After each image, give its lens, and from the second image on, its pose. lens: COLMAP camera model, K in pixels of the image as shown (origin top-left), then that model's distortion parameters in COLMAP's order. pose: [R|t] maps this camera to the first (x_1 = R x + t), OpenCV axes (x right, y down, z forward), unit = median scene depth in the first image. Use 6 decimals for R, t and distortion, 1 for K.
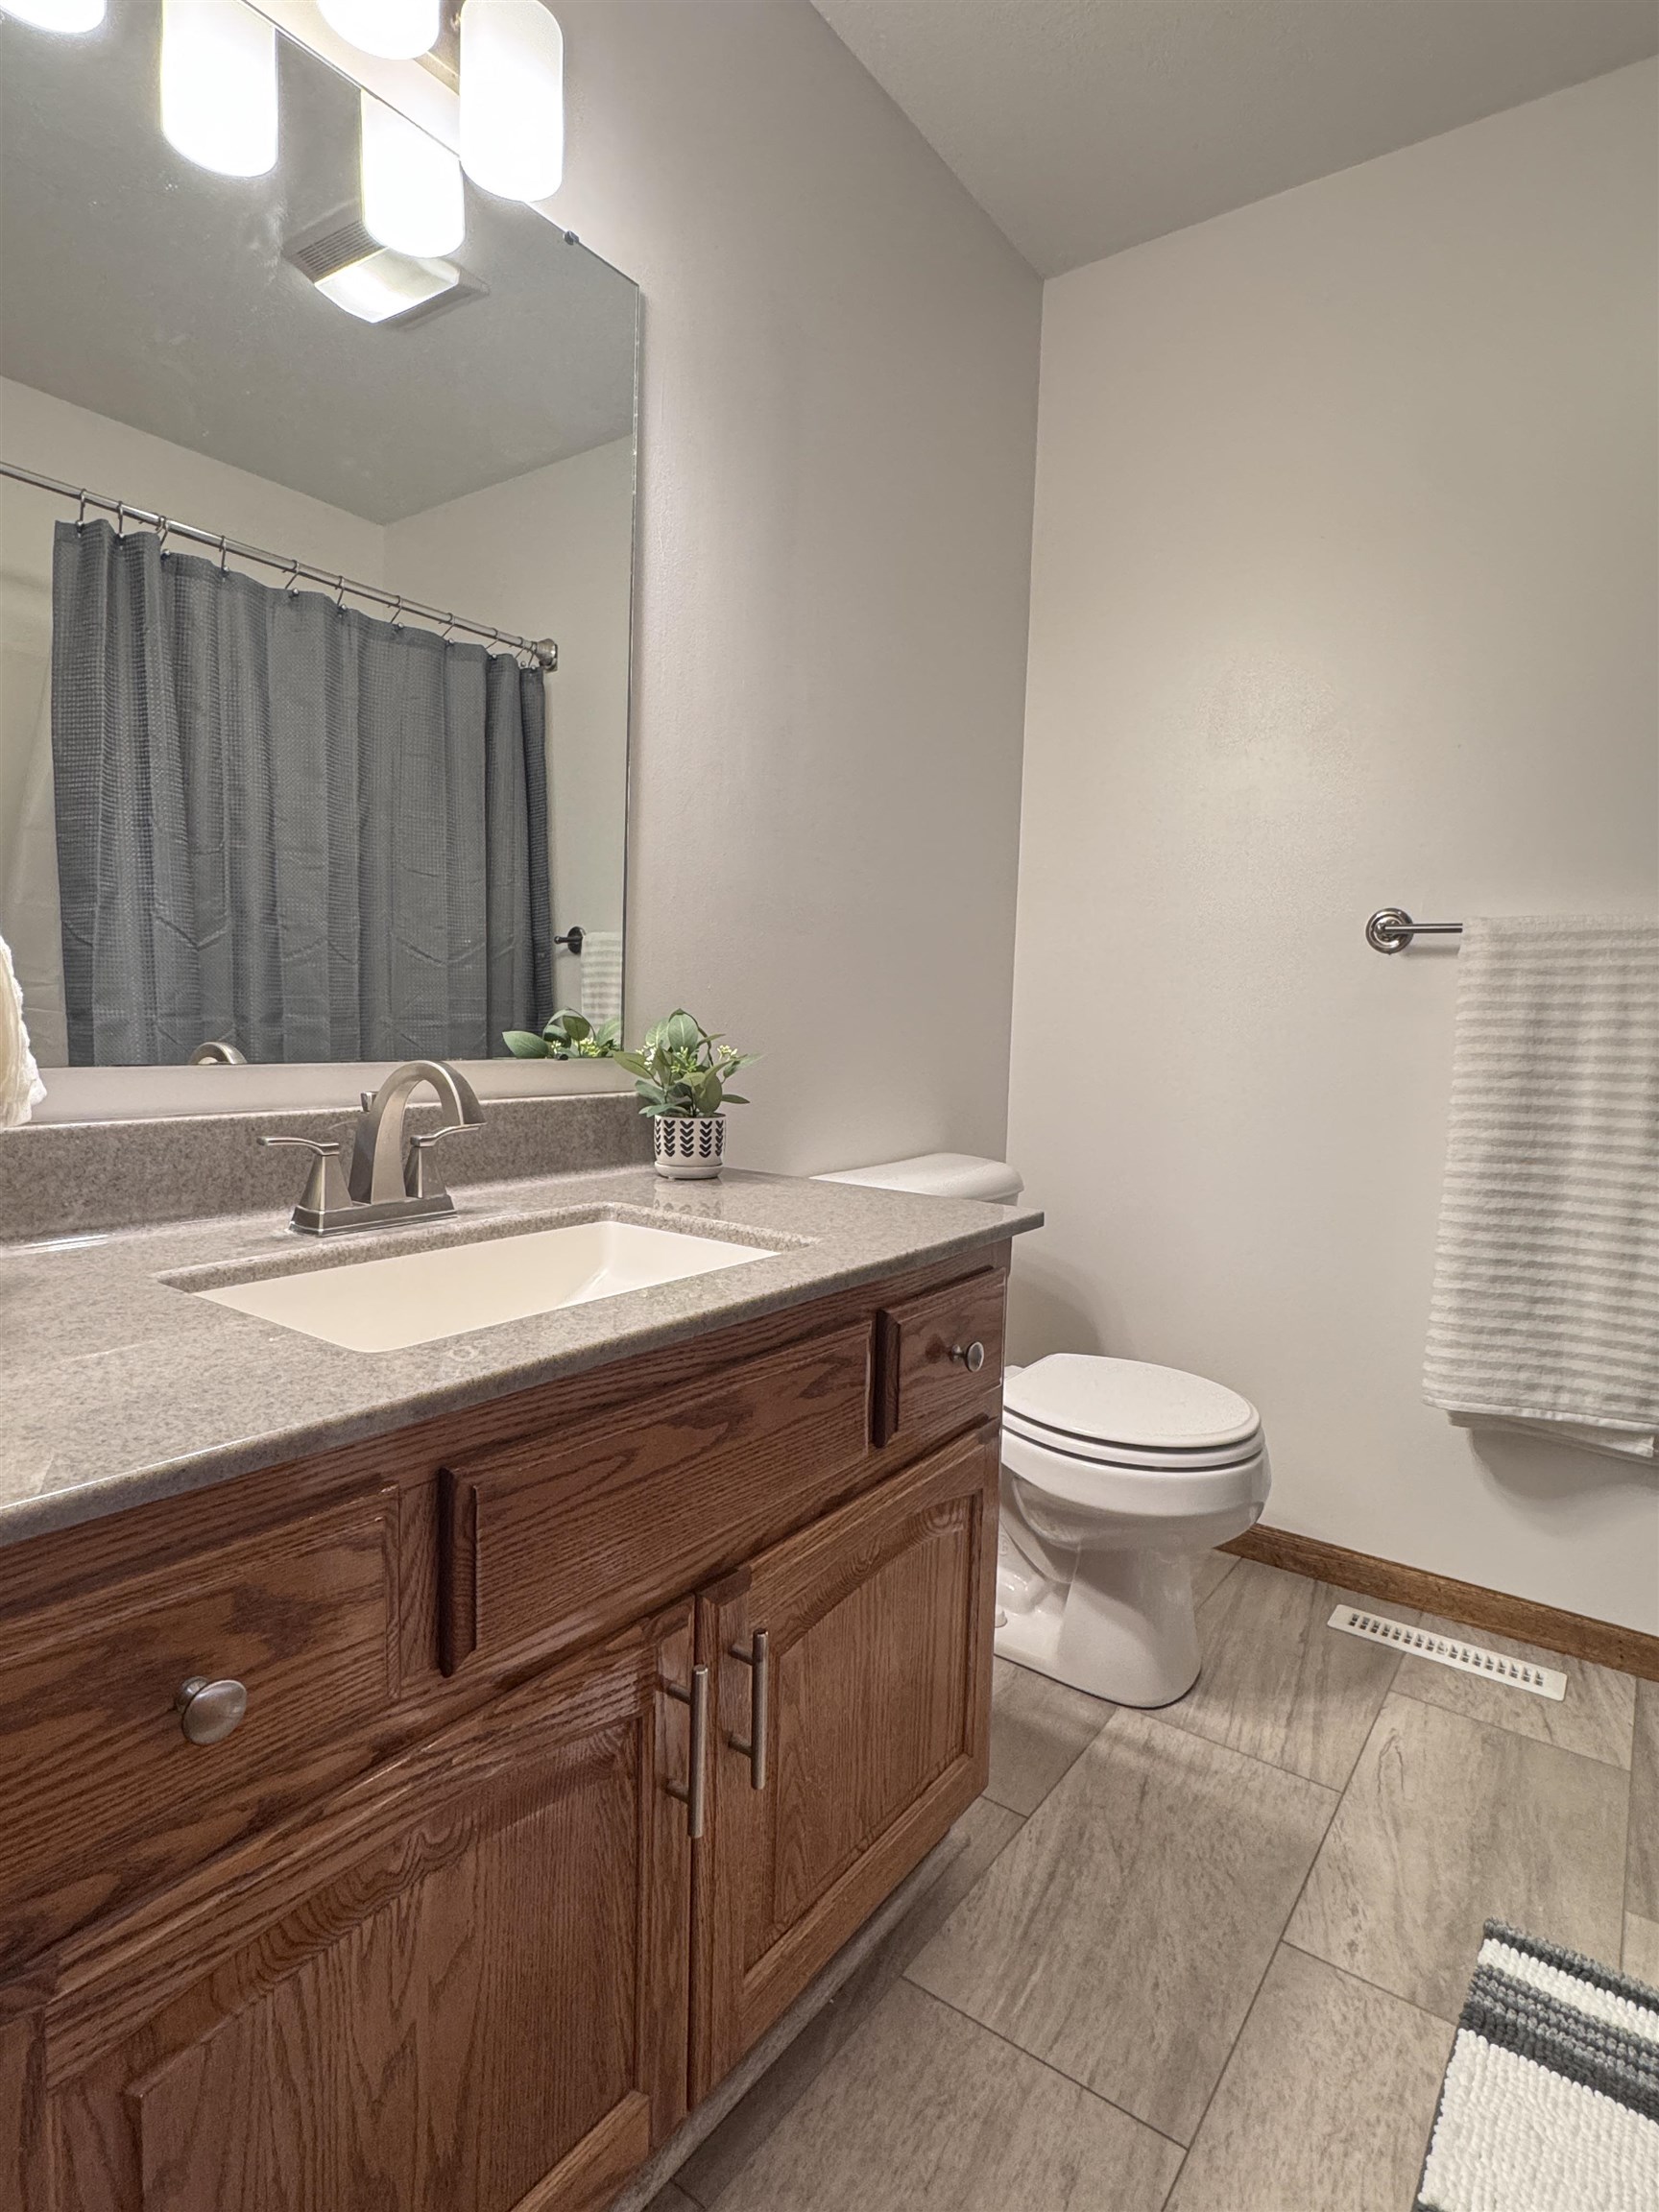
lens RADIAL K [[1164.0, 0, 829.5], [0, 1164.0, 1106.0], [0, 0, 1]] dist [-0.005188, 0.000280]
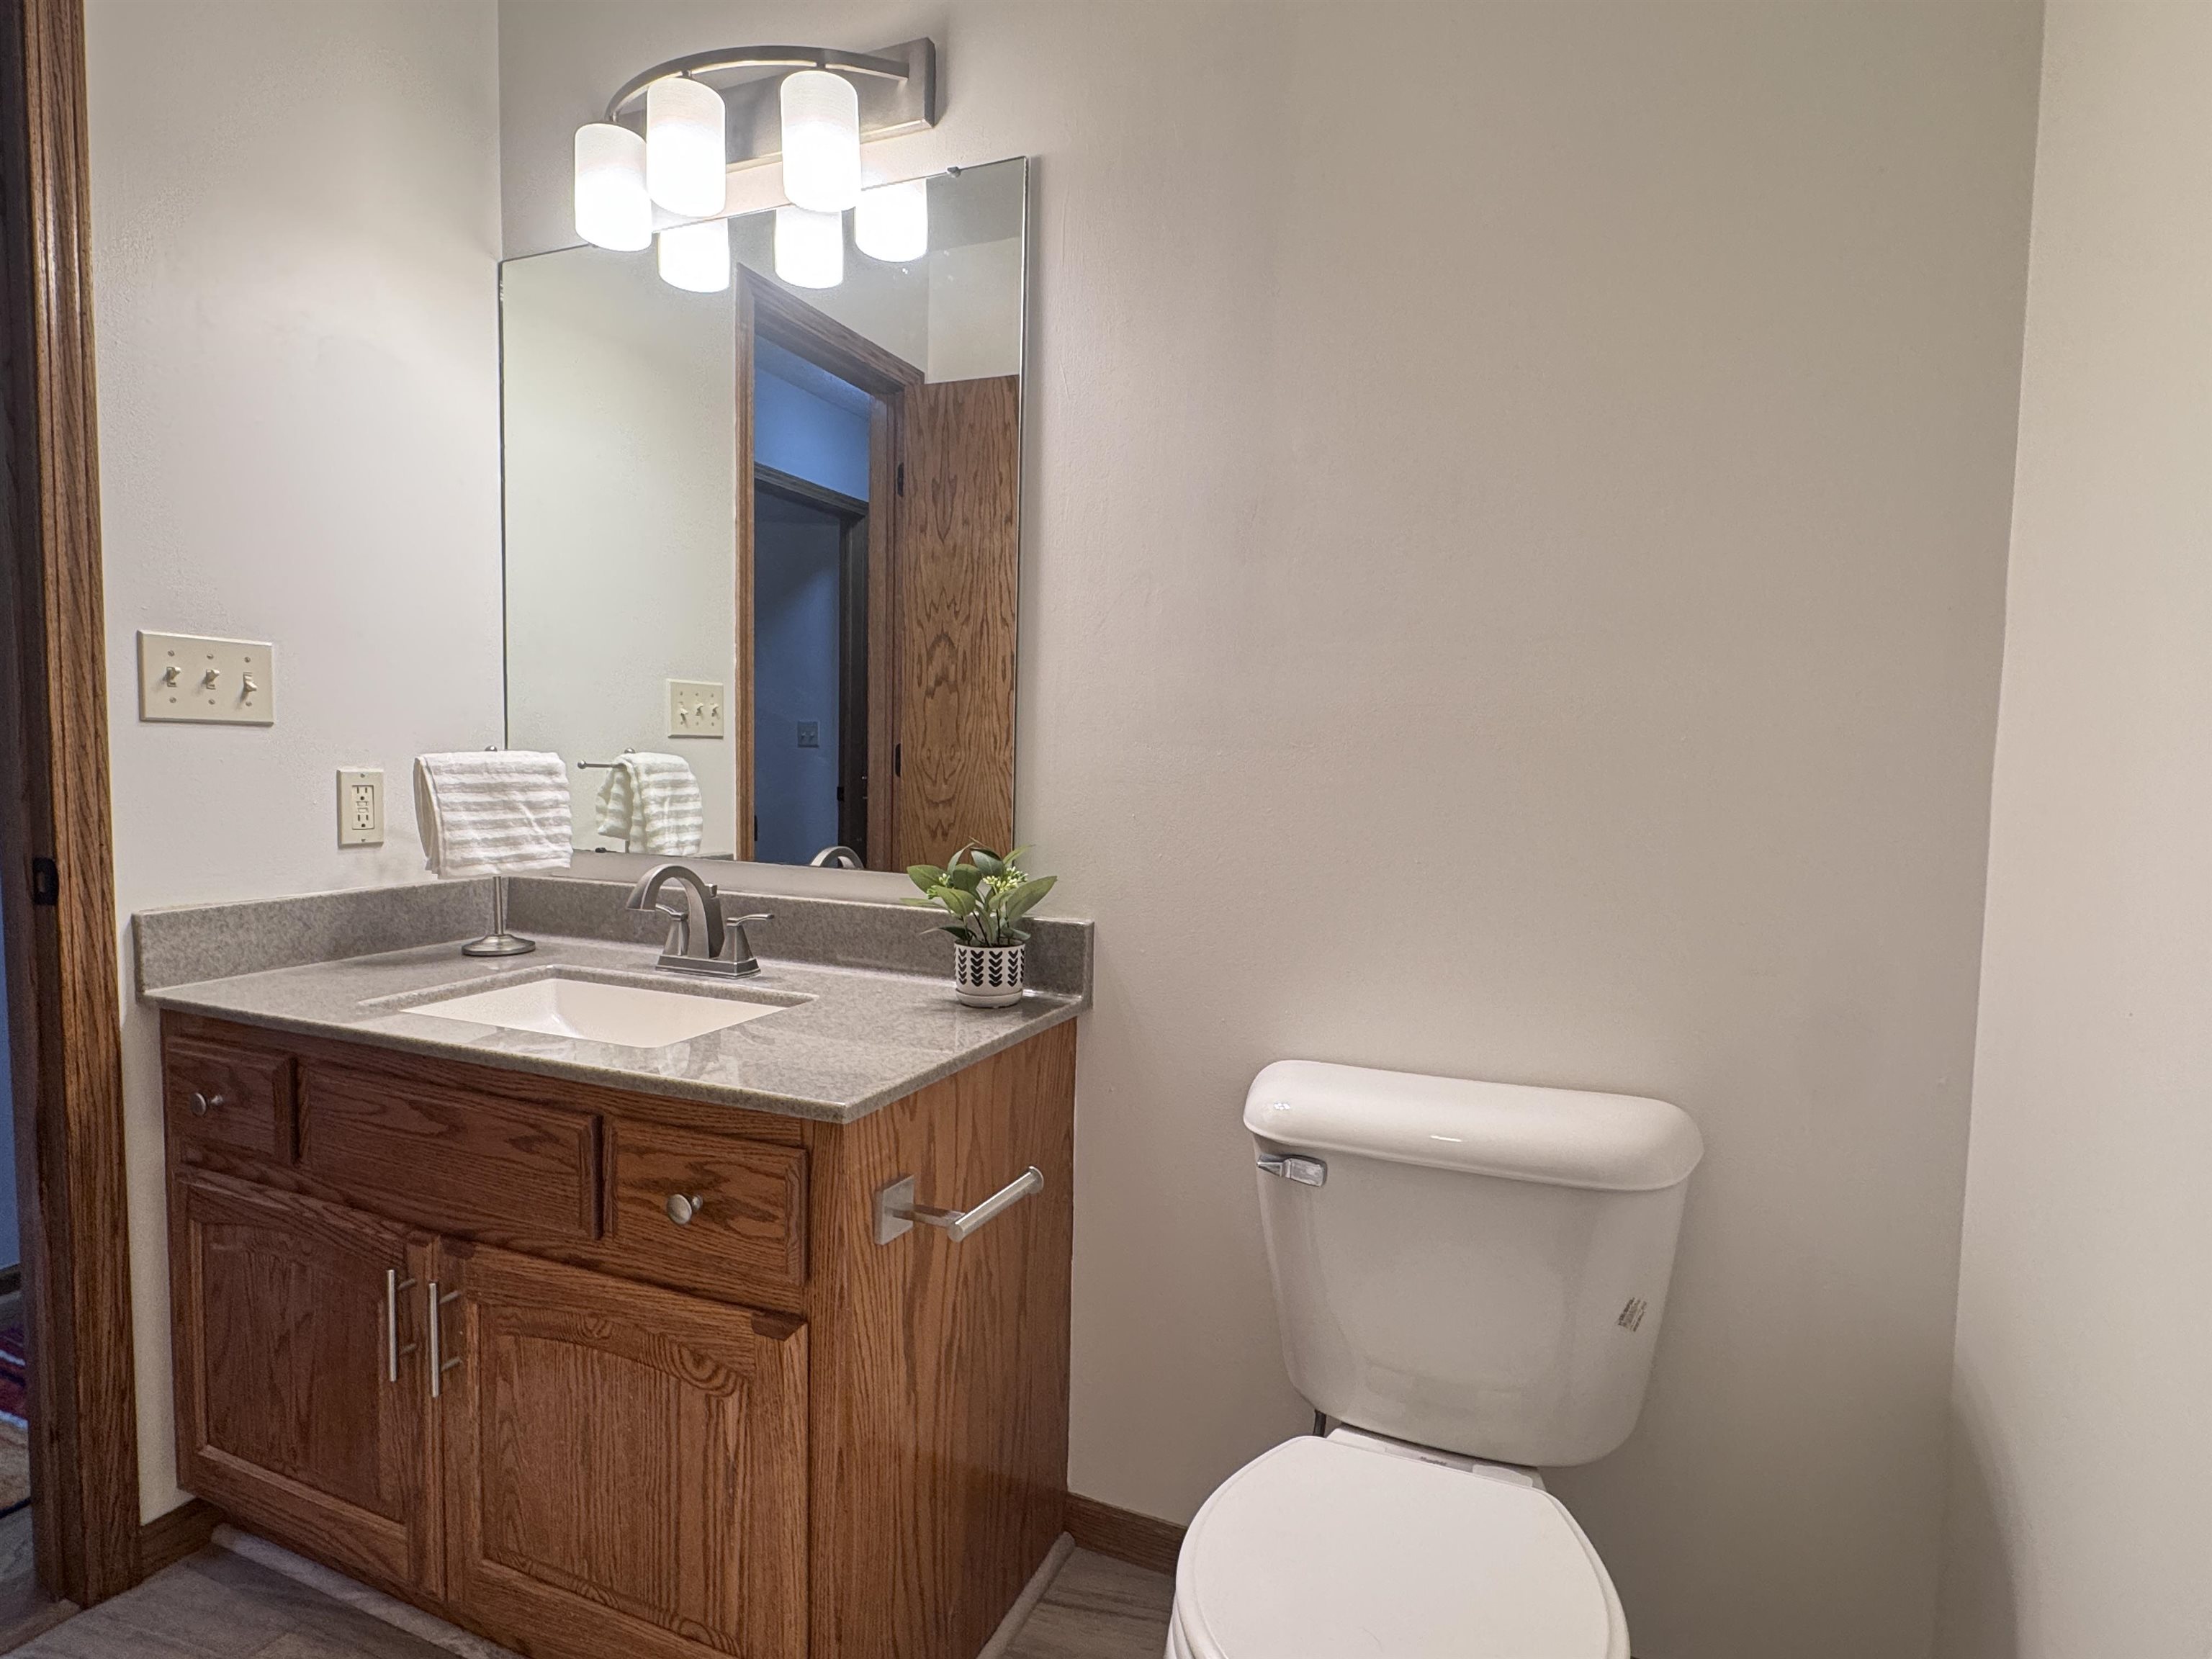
lens RADIAL K [[1164.0, 0, 1098.7], [0, 1164.0, 834.8], [0, 0, 1]] dist [-0.005188, 0.000280]
pose [[0.224195, 0.042190, -0.973631, 1.449828], [-0.098249, 0.994951, 0.020491, -0.190114], [0.969579, 0.091064, 0.227208, 1.404329]]
